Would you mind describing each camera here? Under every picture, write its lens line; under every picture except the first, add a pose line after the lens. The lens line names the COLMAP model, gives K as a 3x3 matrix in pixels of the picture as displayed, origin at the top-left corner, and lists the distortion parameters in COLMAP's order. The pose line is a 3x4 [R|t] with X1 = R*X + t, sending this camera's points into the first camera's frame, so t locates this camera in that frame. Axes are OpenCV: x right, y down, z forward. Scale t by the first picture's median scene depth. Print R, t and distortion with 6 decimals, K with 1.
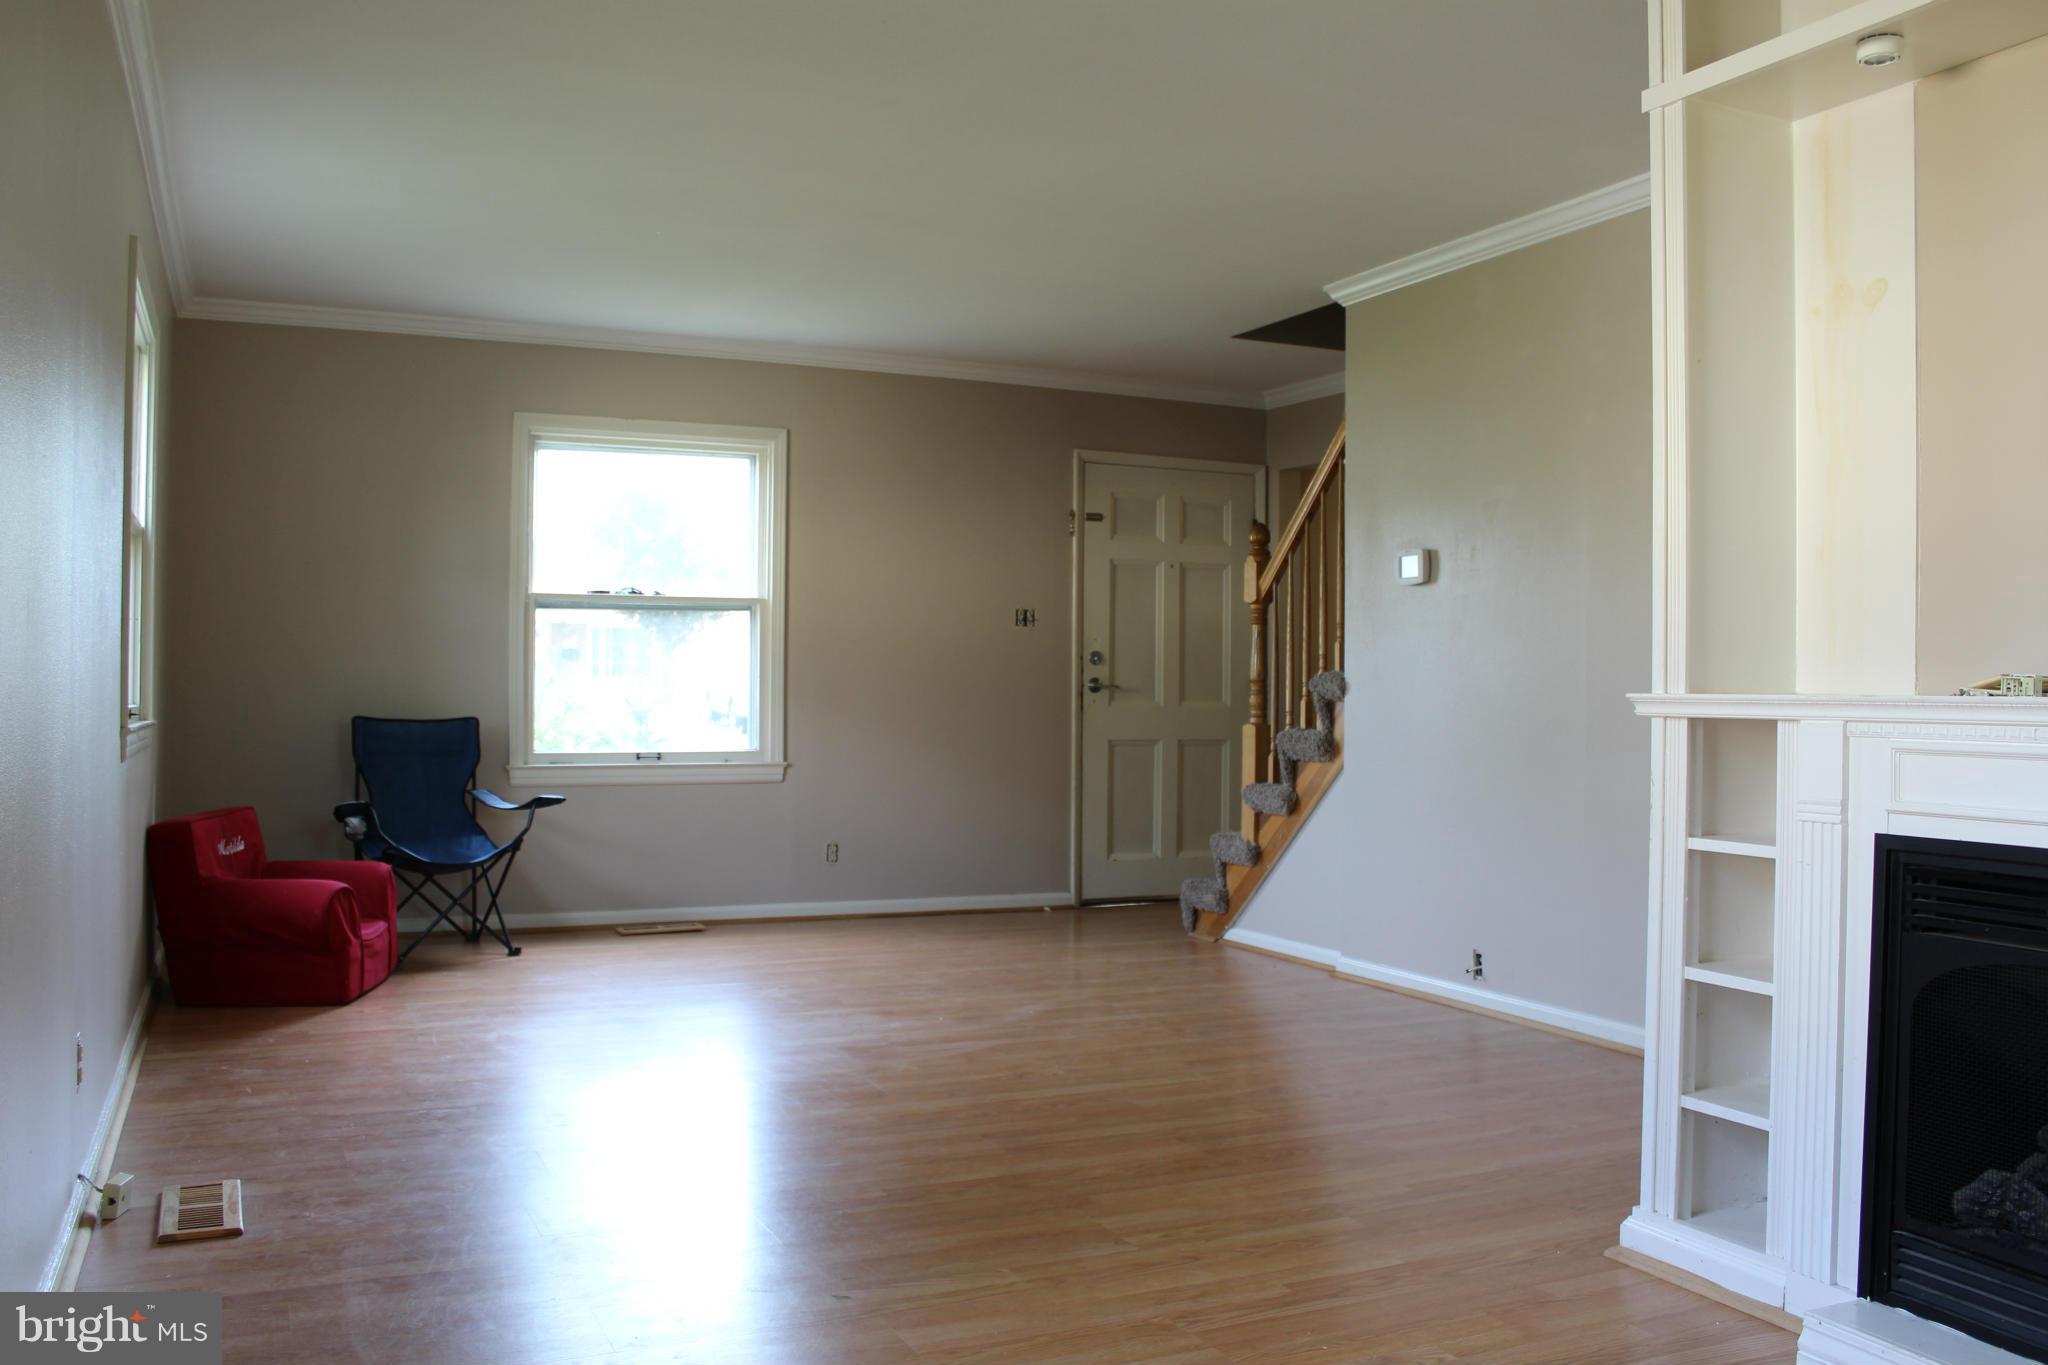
lens RADIAL K [[1735.8, 0, 1020.8], [0, 1735.8, 705.0], [0, 0, 1]] dist [-0.139346, 0.149119]
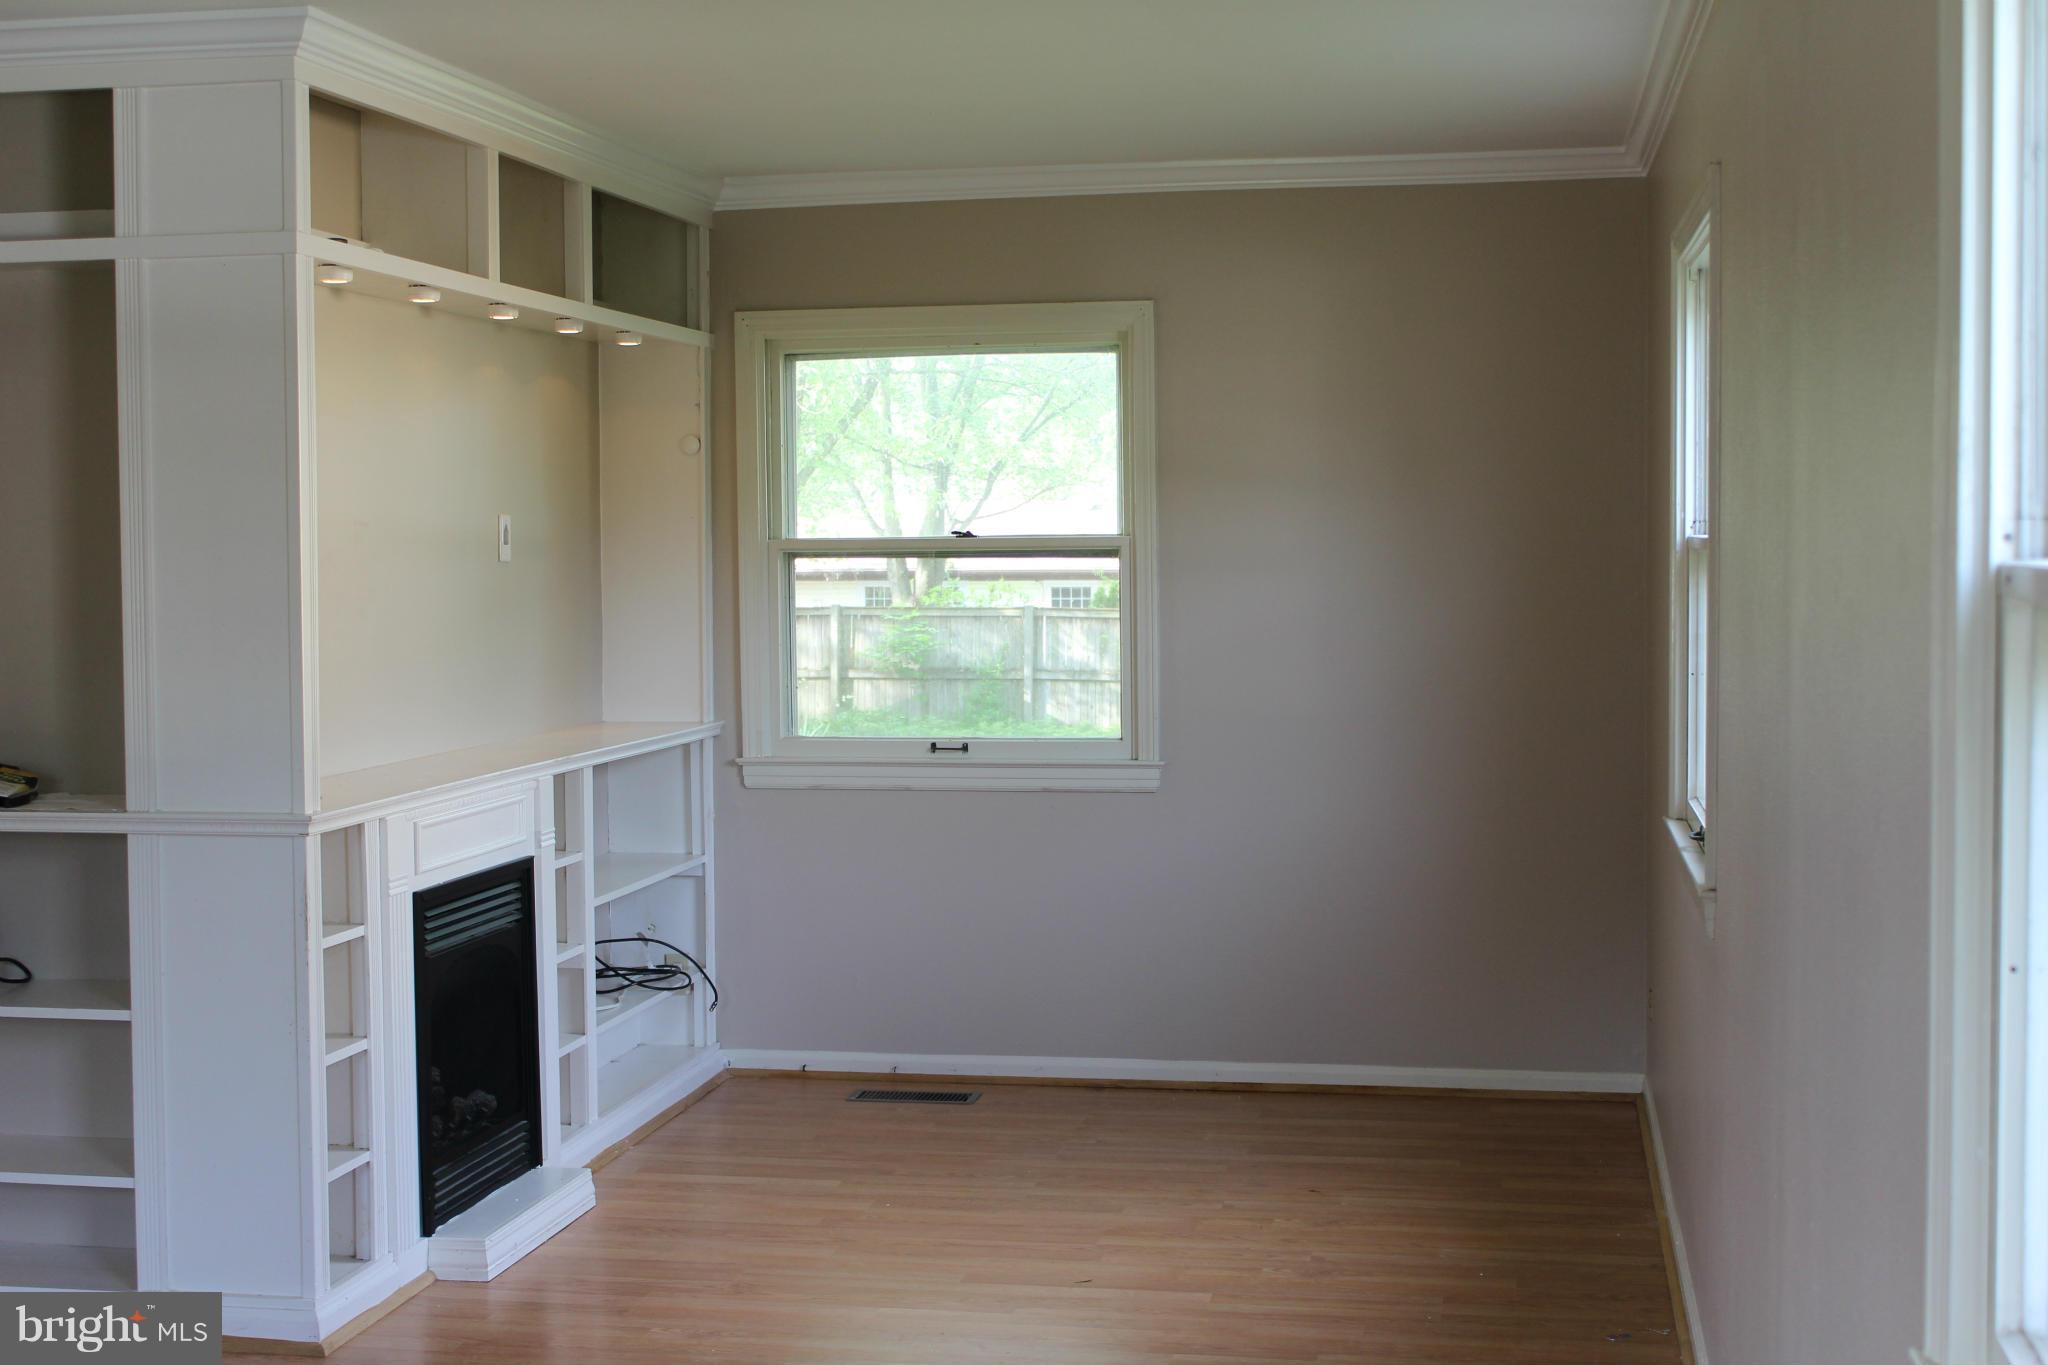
lens RADIAL K [[2687.0, 0, 1020.5], [0, 2687.0, 672.0], [0, 0, 1]] dist [-0.038030, -0.000017]
pose [[-0.818197, -0.035257, 0.573855, -0.986942], [0.003853, 0.997759, 0.066794, -0.214083], [-0.574925, 0.056862, -0.816228, 2.206061]]
